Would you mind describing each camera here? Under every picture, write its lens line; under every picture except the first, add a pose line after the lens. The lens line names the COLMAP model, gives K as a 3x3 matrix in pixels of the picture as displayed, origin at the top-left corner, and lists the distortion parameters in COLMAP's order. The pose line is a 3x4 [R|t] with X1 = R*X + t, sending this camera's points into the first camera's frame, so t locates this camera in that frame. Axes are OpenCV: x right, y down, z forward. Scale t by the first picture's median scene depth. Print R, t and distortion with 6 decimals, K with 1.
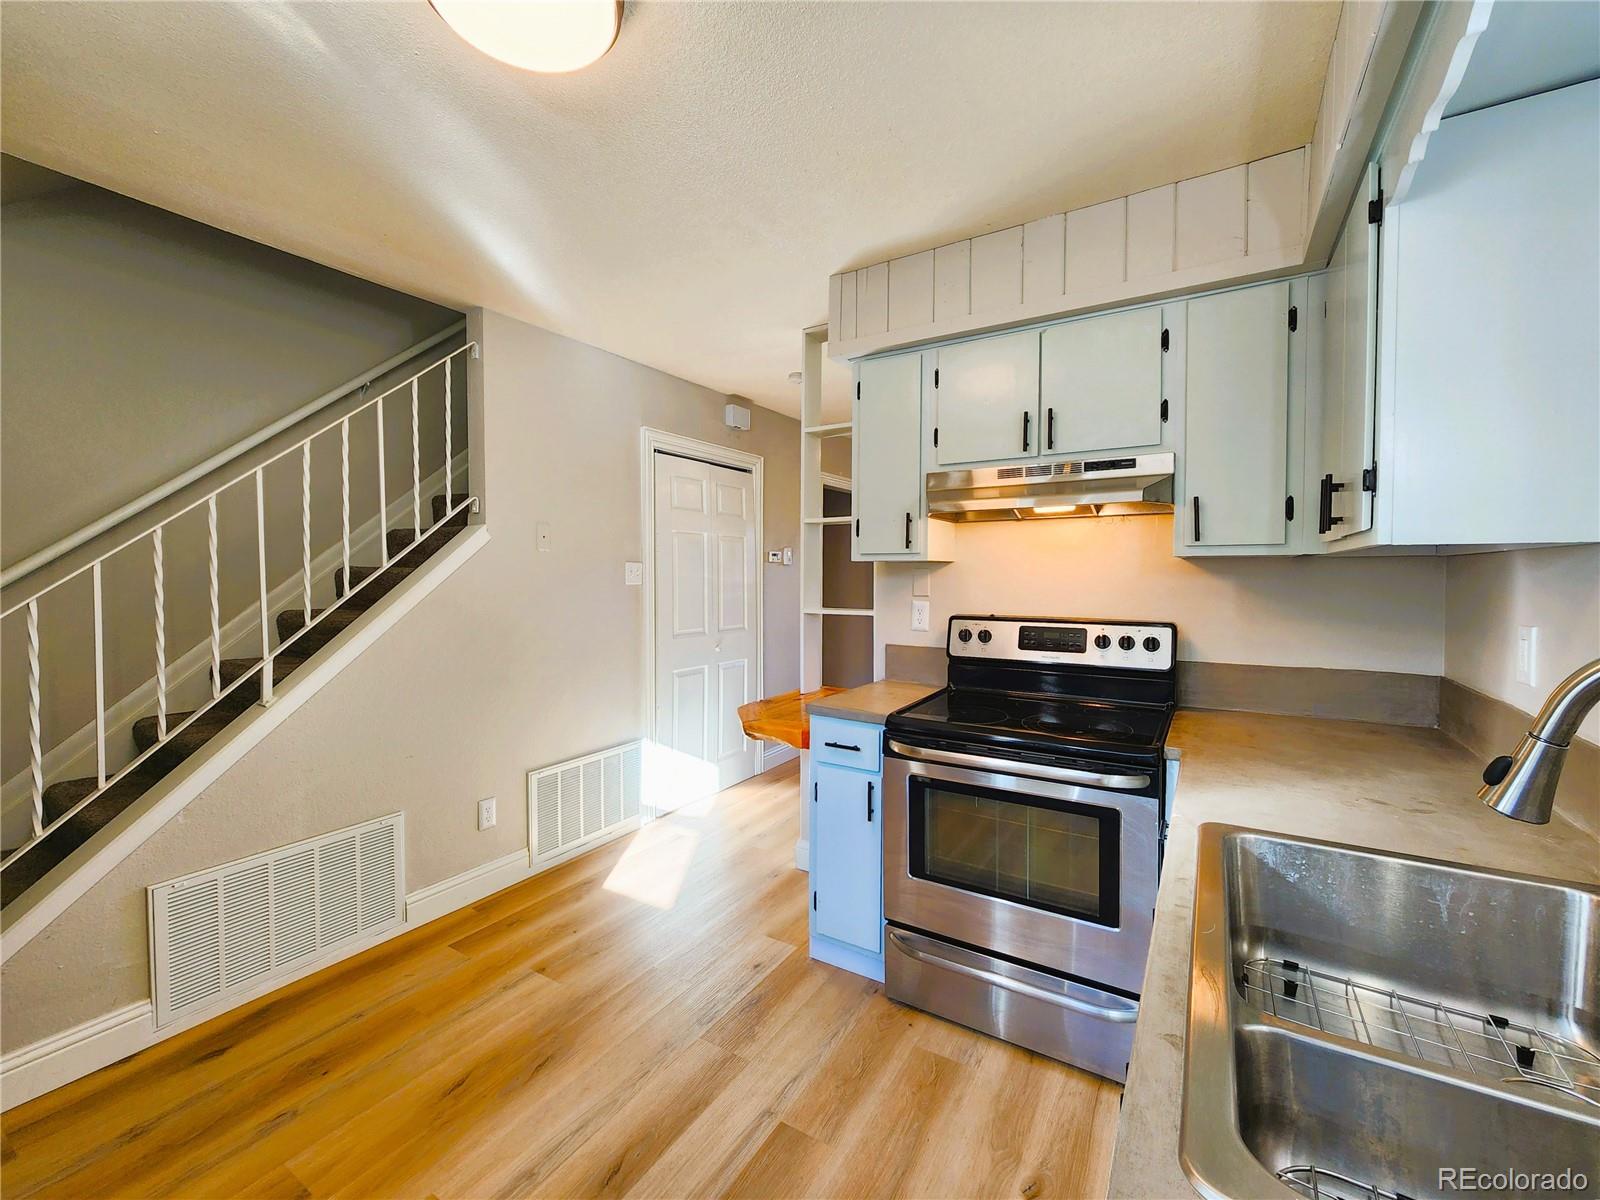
lens RADIAL K [[666.4, 0, 800.0], [0, 666.4, 588.7], [0, 0, 1]] dist [-0.000558, -0.000264]
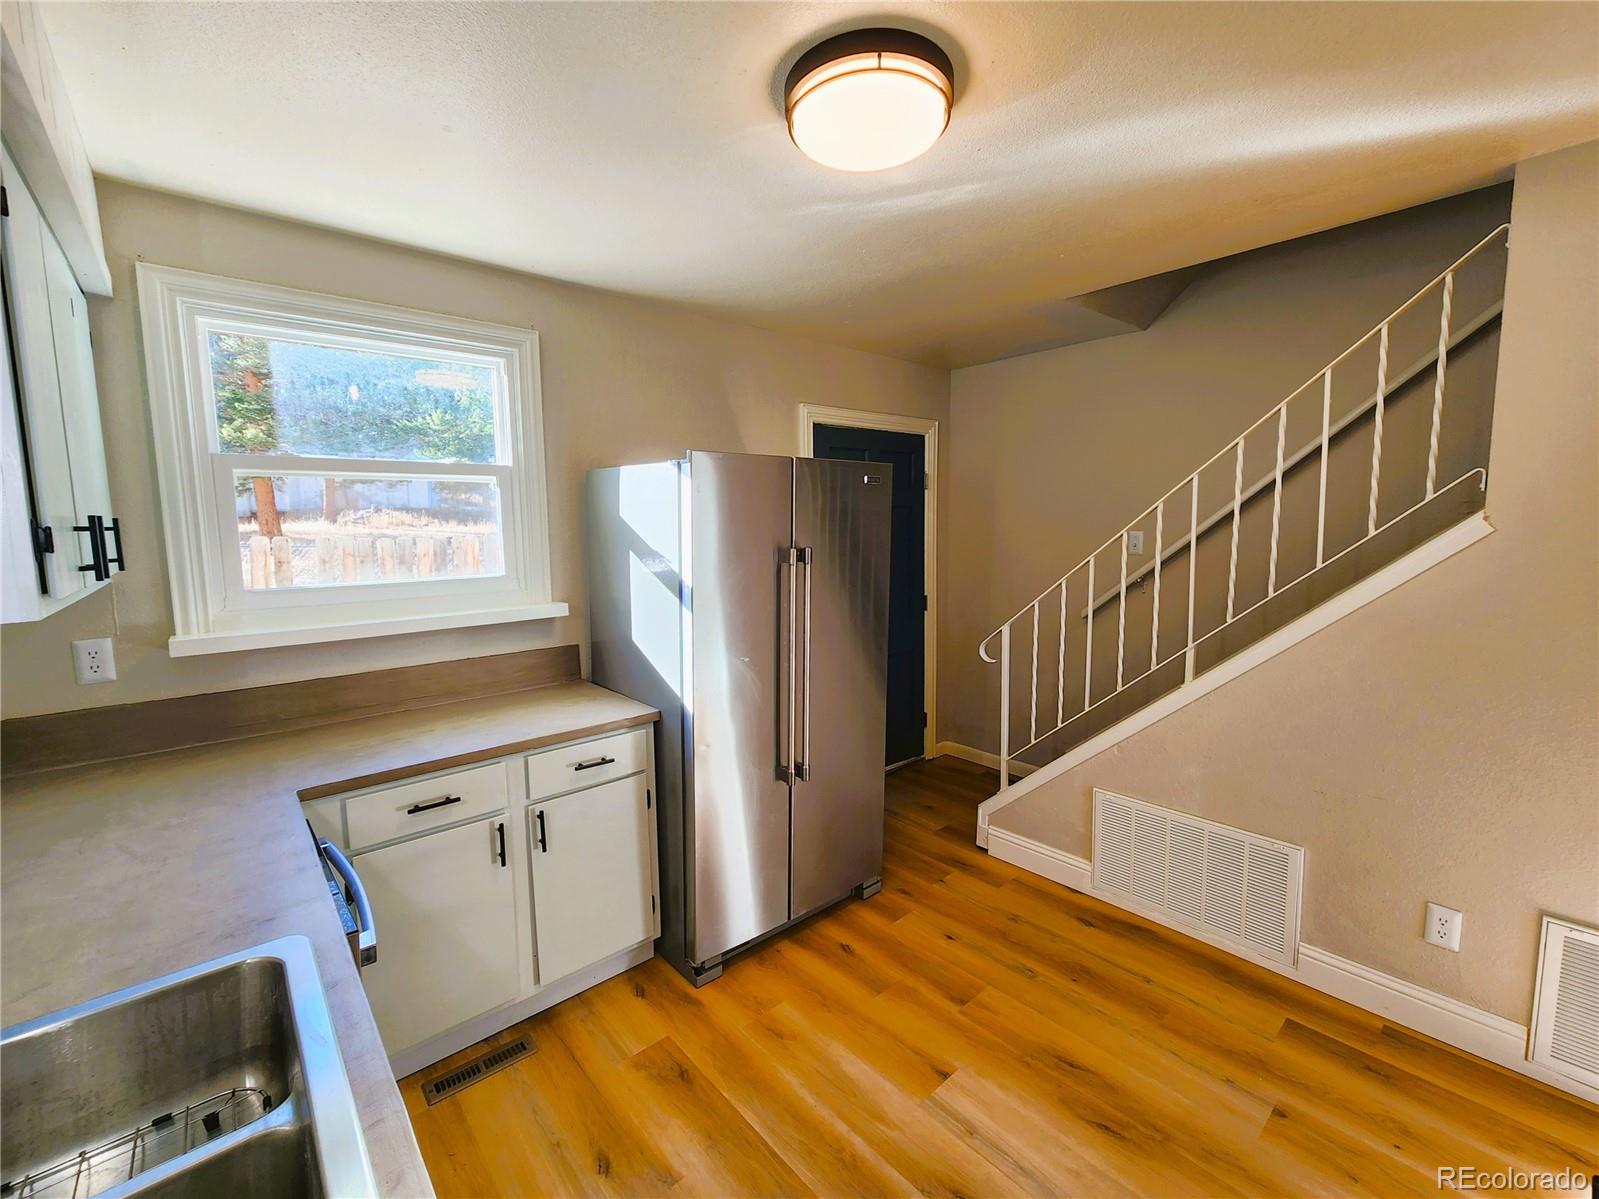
lens RADIAL K [[679.1, 0, 803.6], [0, 679.1, 591.1], [0, 0, 1]] dist [0.001160, -0.000047]
pose [[-0.291382, 0.103170, -0.951027, 0.476468], [-0.008219, 0.993860, 0.110335, -0.110153], [0.956572, 0.039966, -0.288745, 0.716627]]
